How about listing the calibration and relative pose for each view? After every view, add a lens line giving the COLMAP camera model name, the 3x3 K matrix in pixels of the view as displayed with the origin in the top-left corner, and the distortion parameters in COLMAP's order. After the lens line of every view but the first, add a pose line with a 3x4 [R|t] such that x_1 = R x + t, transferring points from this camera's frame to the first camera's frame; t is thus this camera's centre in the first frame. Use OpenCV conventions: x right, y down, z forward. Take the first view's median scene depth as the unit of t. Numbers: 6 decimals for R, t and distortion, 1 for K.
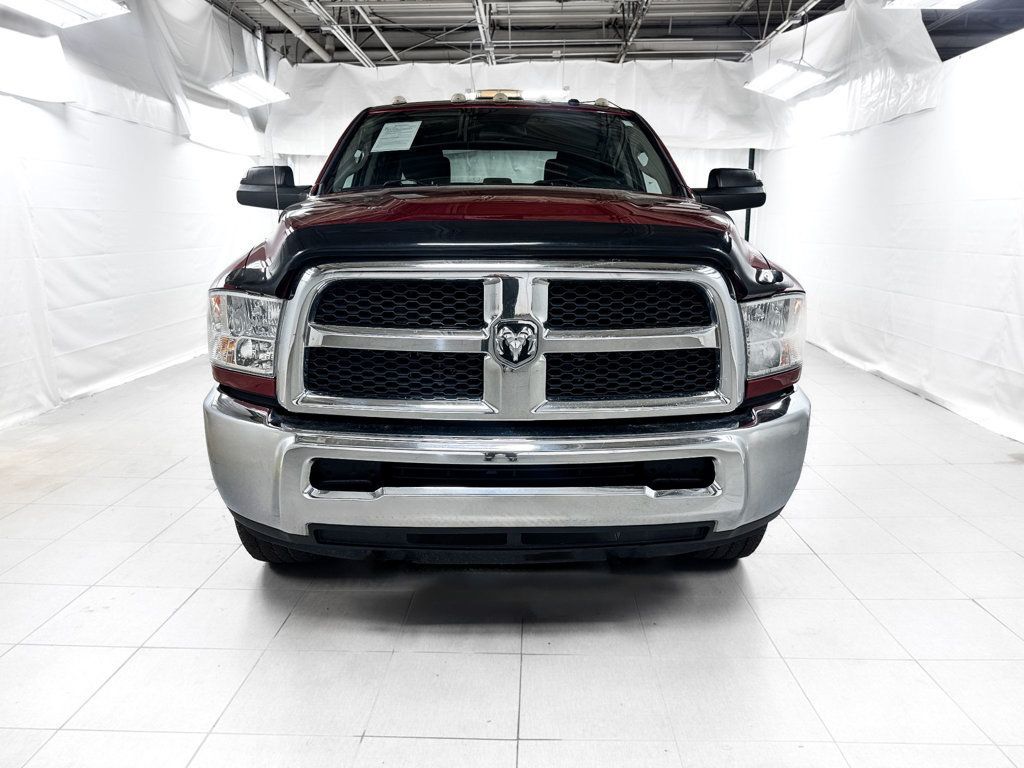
lens RADIAL K [[725.3, 0, 516.8], [0, 725.3, 378.6], [0, 0, 1]] dist [-0.004858, -0.008439]
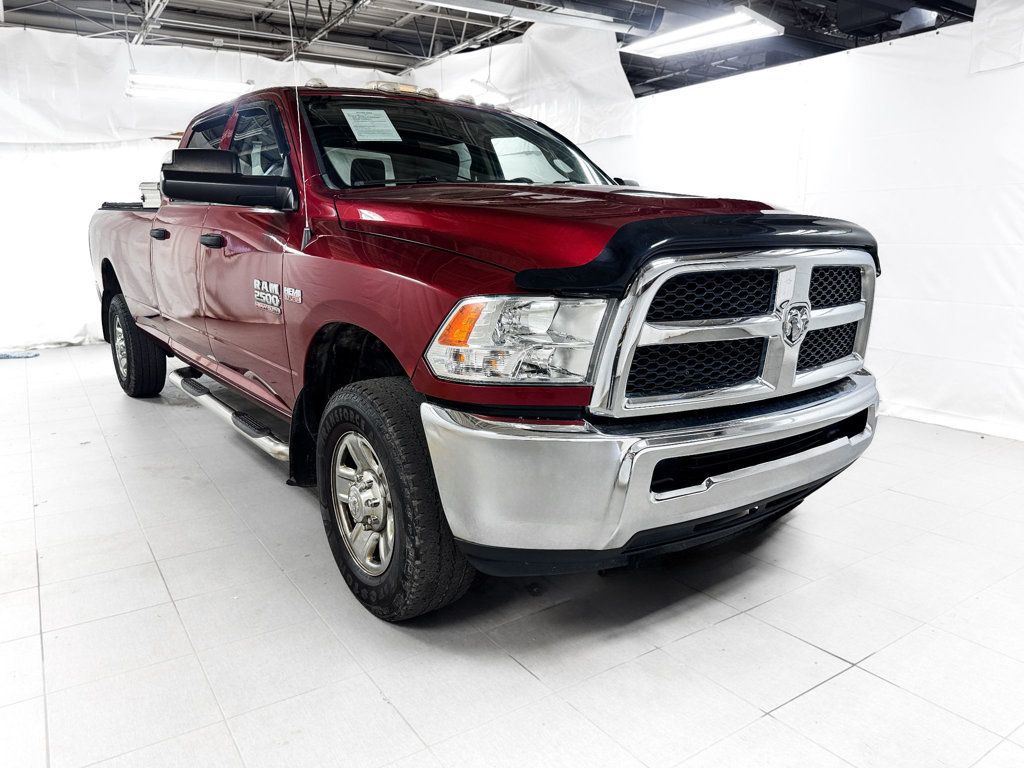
lens RADIAL K [[725.3, 0, 516.6], [0, 725.3, 390.9], [0, 0, 1]] dist [-0.004858, -0.008439]
pose [[0.818766, -0.120355, 0.561370, -0.666121], [0.119190, 0.992111, 0.038862, -0.029299], [-0.561618, 0.035091, 0.826652, 0.210822]]
